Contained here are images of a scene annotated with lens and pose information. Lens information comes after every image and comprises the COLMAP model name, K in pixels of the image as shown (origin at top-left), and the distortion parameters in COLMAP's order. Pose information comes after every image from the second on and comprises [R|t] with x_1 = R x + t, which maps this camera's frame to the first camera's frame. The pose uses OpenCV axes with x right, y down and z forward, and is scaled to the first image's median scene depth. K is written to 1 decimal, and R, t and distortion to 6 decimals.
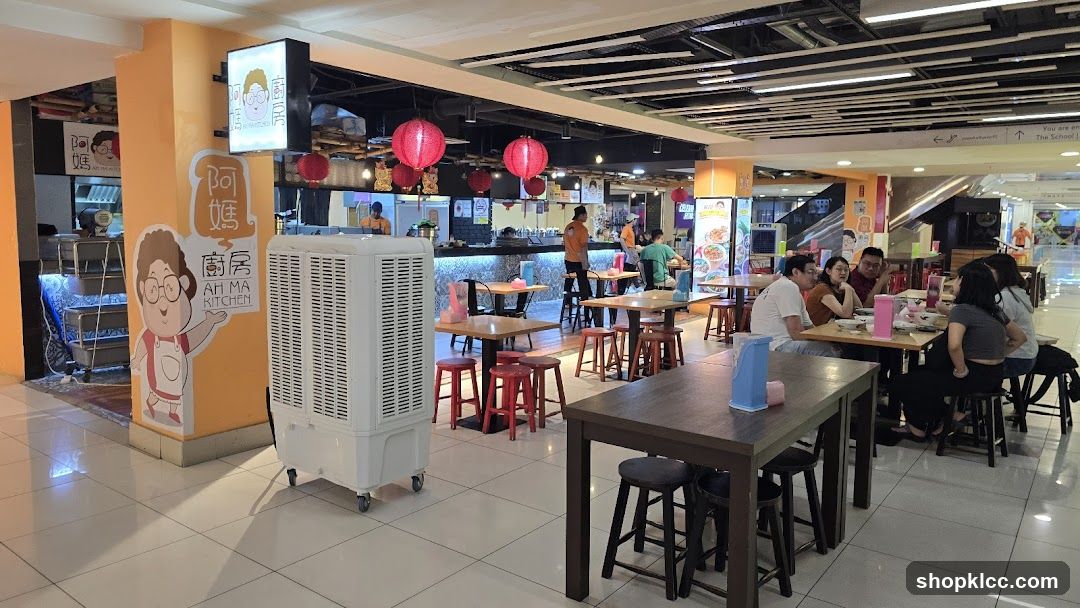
lens RADIAL K [[721.7, 0, 540.0], [0, 721.7, 304.0], [0, 0, 1]] dist [0.006838, 0.000862]
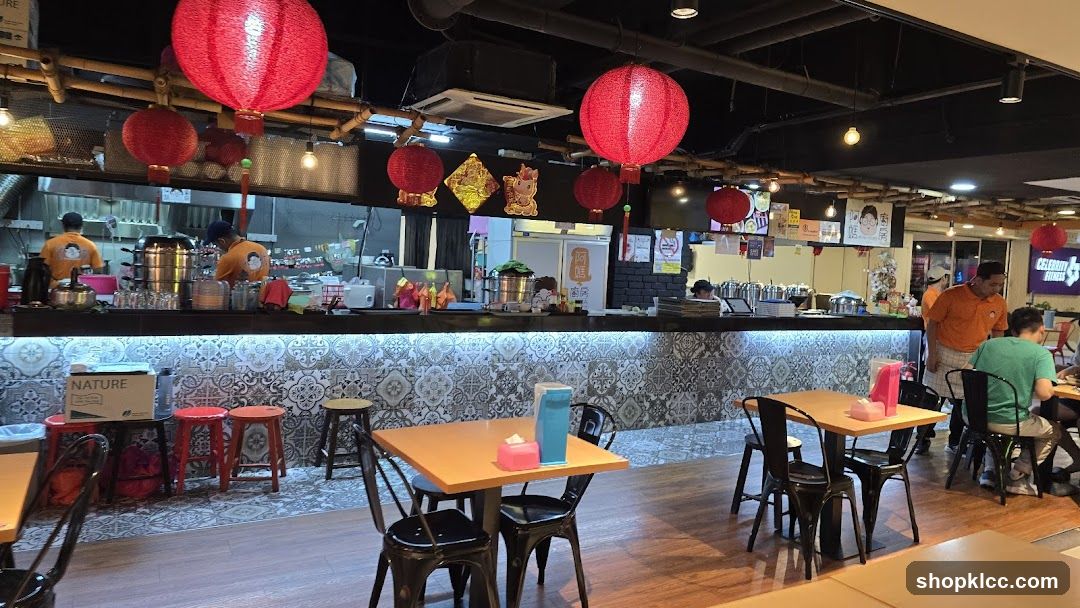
lens RADIAL K [[721.7, 0, 540.0], [0, 721.7, 304.0], [0, 0, 1]] dist [0.006838, 0.000862]
pose [[0.918918, 0.059317, -0.389964, 0.064637], [-0.084207, 0.995338, -0.047027, -0.048930], [0.385356, 0.076052, 0.919629, 0.408236]]
